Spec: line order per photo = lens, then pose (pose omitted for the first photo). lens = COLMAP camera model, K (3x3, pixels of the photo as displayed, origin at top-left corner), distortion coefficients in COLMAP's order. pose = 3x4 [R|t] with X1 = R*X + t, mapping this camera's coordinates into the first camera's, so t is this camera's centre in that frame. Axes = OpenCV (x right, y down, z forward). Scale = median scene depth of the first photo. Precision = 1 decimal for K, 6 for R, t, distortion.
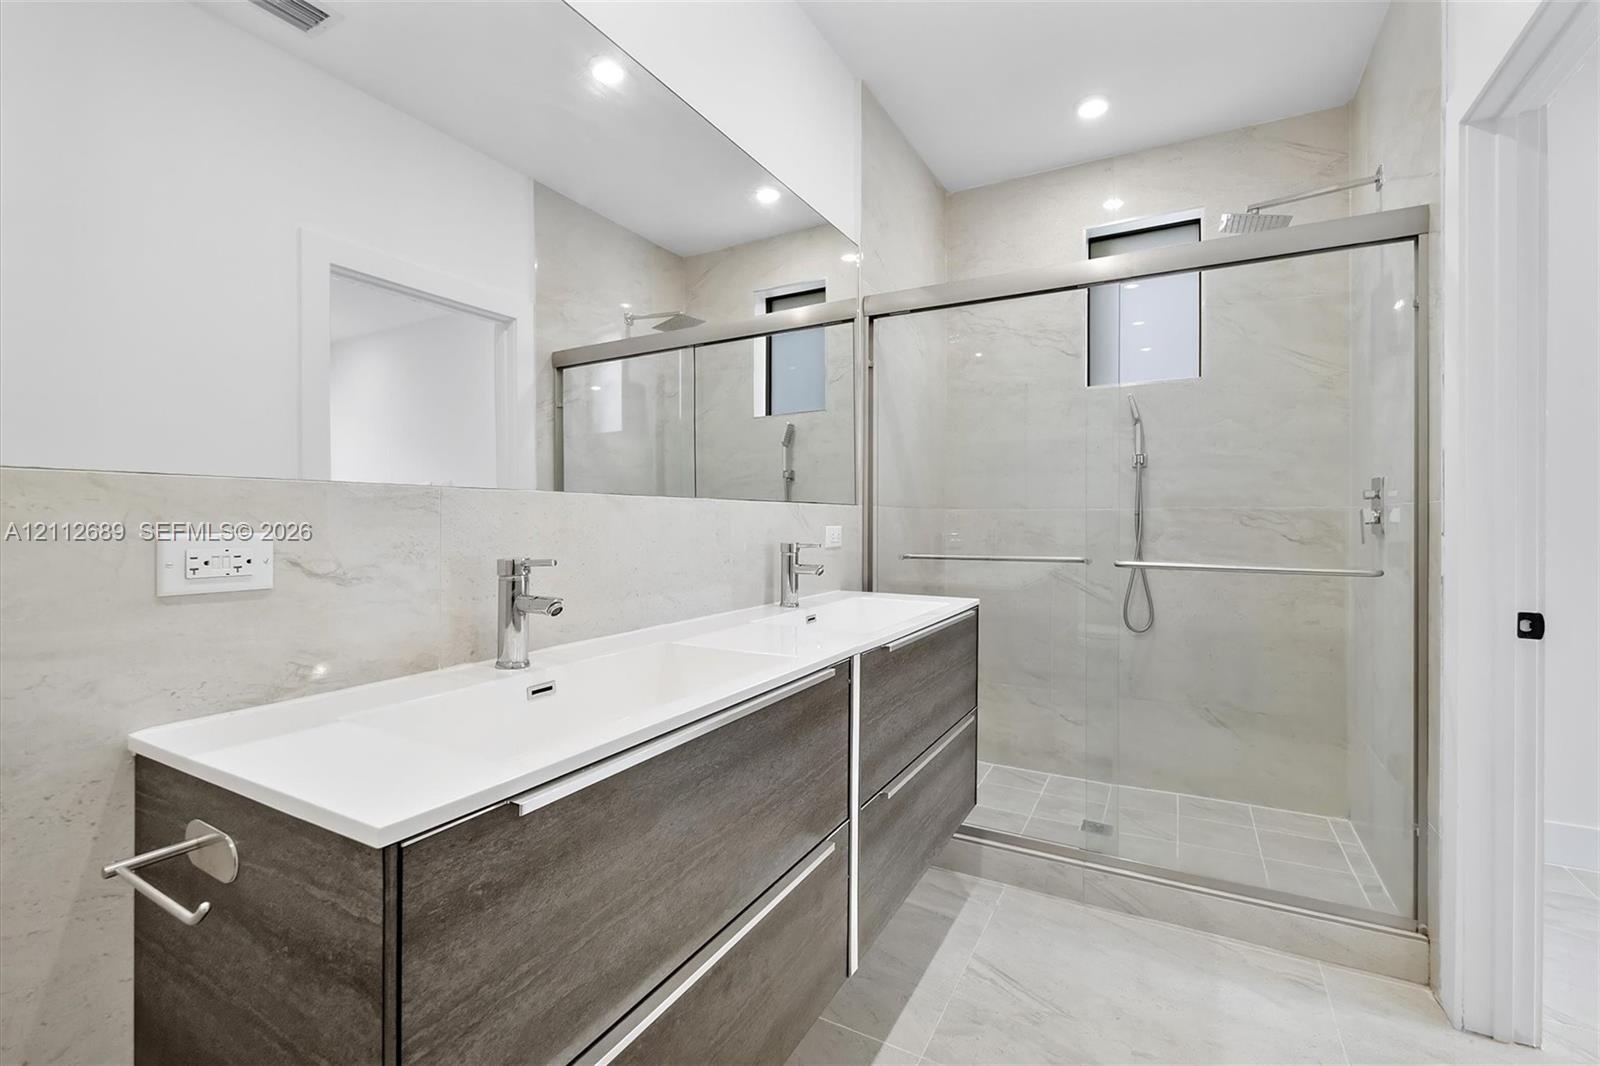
lens RADIAL K [[693.7, 0, 804.2], [0, 693.7, 523.9], [0, 0, 1]] dist [0.000045, -0.000093]
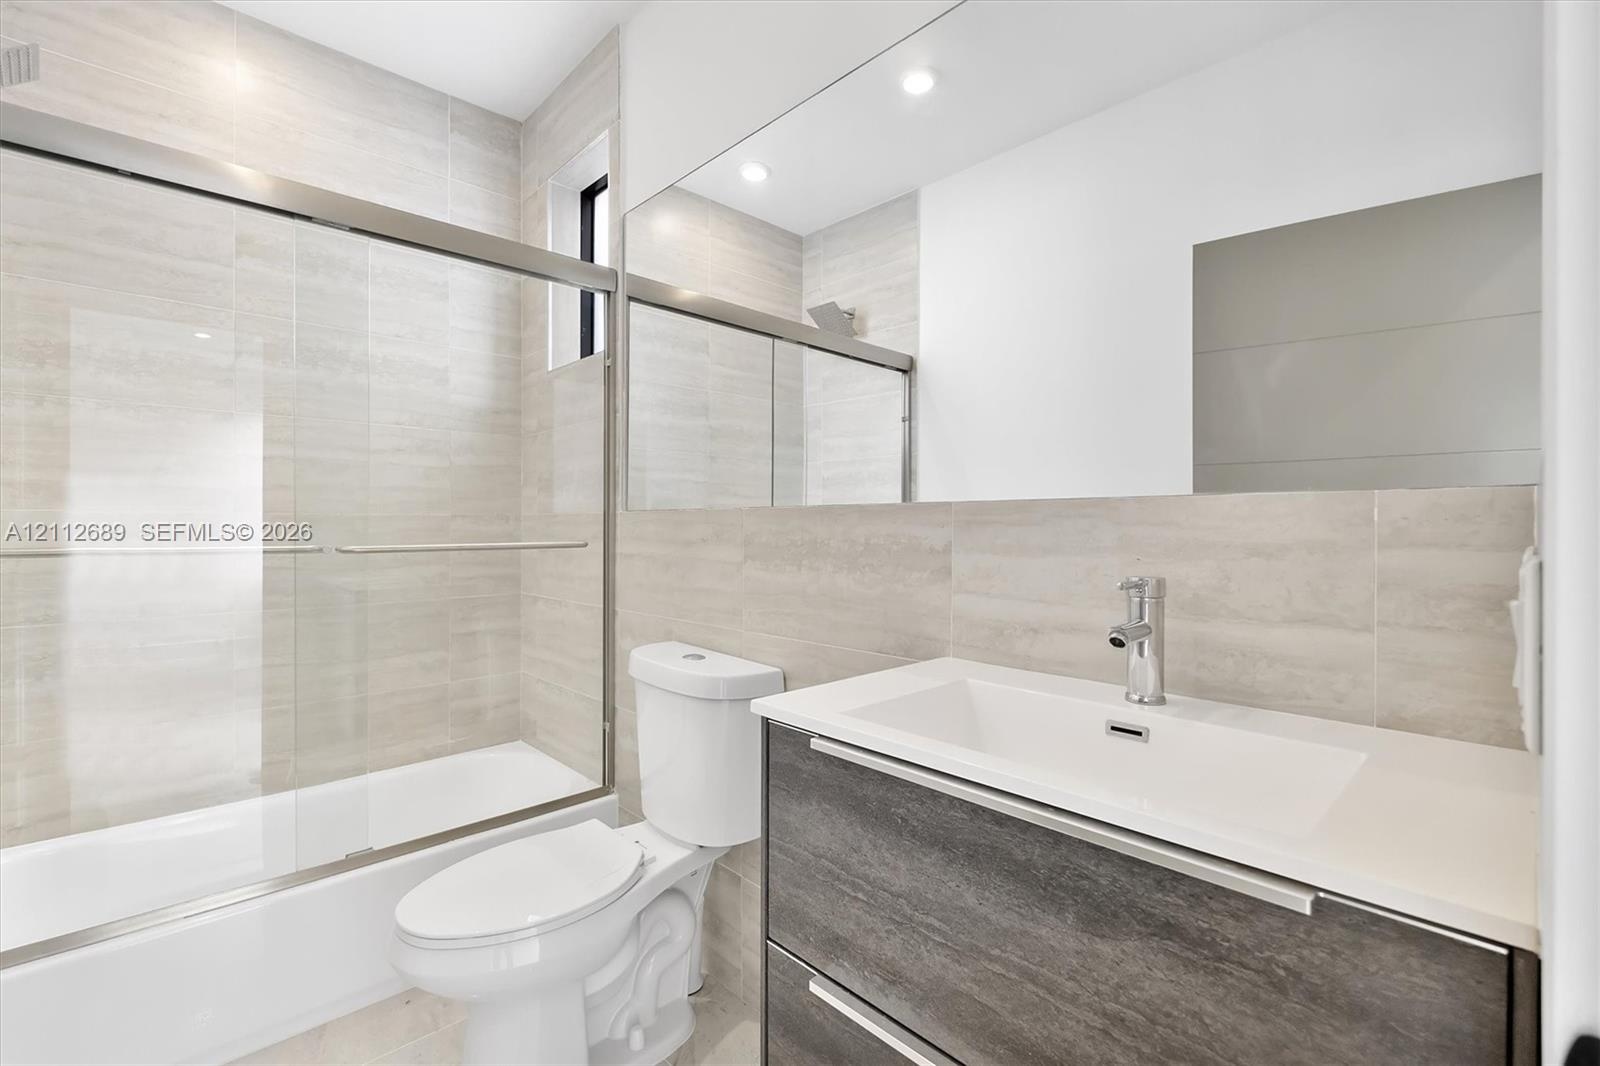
lens RADIAL K [[667.7, 0, 863.4], [0, 667.7, 505.2], [0, 0, 1]] dist [-0.000570, -0.000161]
pose [[-0.229530, -0.000994, -0.973301, 0.640185], [-0.000909, 0.999999, -0.000807, -0.038514], [0.973301, 0.000700, -0.229531, 1.059685]]
